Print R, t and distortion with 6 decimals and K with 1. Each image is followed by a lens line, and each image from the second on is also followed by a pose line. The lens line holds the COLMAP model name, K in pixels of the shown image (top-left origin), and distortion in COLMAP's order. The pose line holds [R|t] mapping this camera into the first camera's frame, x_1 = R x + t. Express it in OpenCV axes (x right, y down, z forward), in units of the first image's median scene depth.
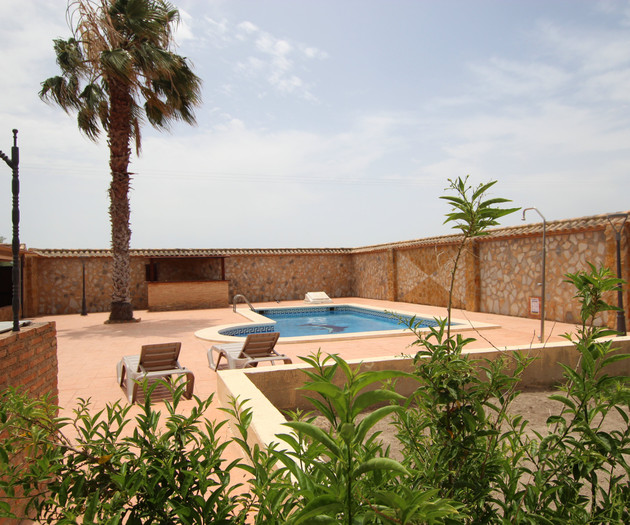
lens RADIAL K [[493.3, 0, 313.9], [0, 493.3, 272.3], [0, 0, 1]] dist [-0.020920, 0.009607]
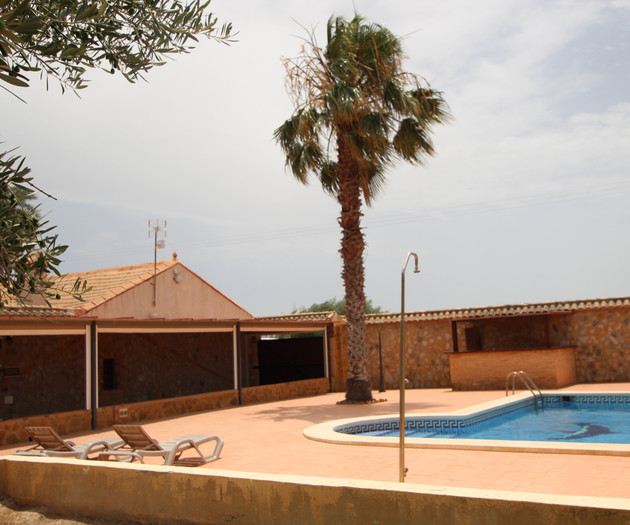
lens RADIAL K [[683.5, 0, 314.0], [0, 683.5, 258.0], [0, 0, 1]] dist [0.006949, 0.000000]
pose [[0.638243, -0.108571, -0.762141, 0.359675], [0.031977, 0.992890, -0.114663, -0.010477], [0.769170, 0.048812, 0.637177, 0.132667]]
